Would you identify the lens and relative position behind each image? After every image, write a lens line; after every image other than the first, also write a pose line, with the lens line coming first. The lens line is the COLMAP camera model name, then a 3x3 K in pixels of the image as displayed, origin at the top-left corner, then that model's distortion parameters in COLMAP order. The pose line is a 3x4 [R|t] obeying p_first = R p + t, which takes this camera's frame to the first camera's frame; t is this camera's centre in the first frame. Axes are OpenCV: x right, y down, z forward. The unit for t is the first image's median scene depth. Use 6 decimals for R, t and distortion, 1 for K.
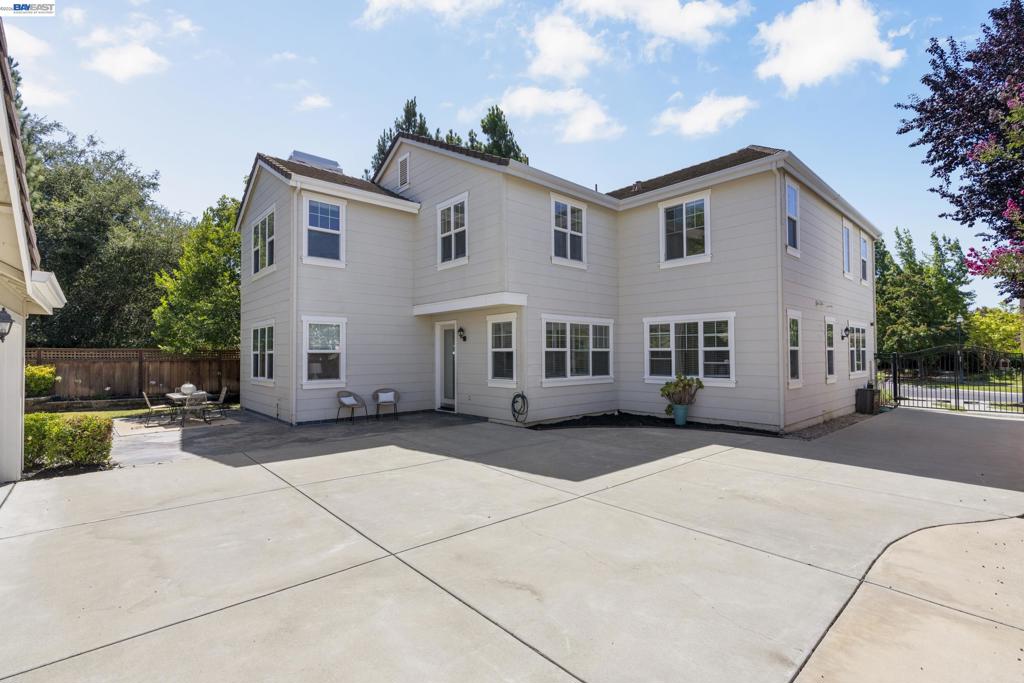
lens RADIAL K [[466.0, 0, 511.0], [0, 466.0, 344.0], [0, 0, 1]] dist [-0.001270, 0.000169]
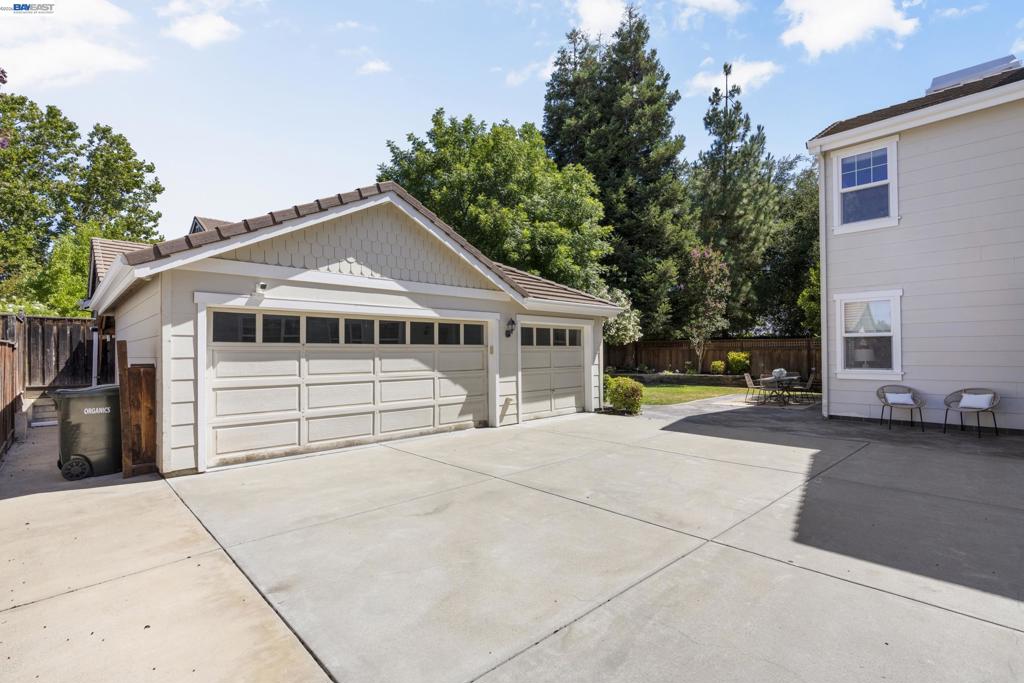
lens RADIAL K [[466.0, 0, 511.0], [0, 466.0, 344.0], [0, 0, 1]] dist [-0.001270, 0.000169]
pose [[0.037686, -0.012550, -0.999211, 0.396856], [0.025978, 0.999596, -0.011575, 0.026038], [0.998952, -0.025521, 0.037997, 0.350981]]
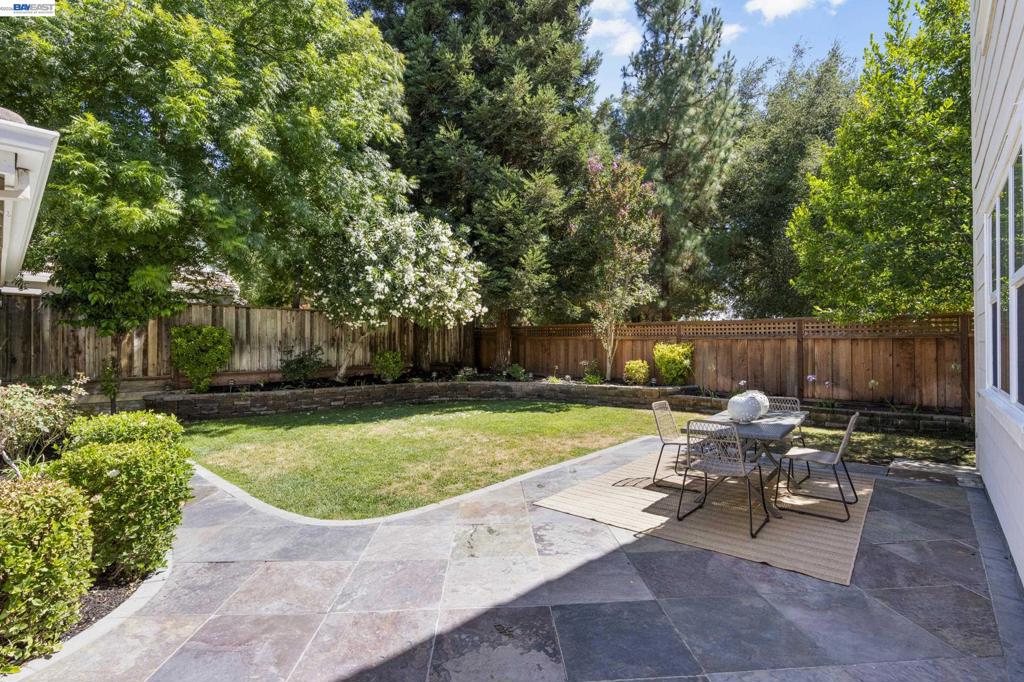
lens RADIAL K [[466.3, 0, 510.4], [0, 466.3, 334.3], [0, 0, 1]] dist [-0.001015, 0.000131]
pose [[0.101535, -0.016365, -0.994697, -0.369736], [0.024209, 0.999609, -0.013974, 0.043452], [0.994537, -0.022662, 0.101891, 0.824369]]
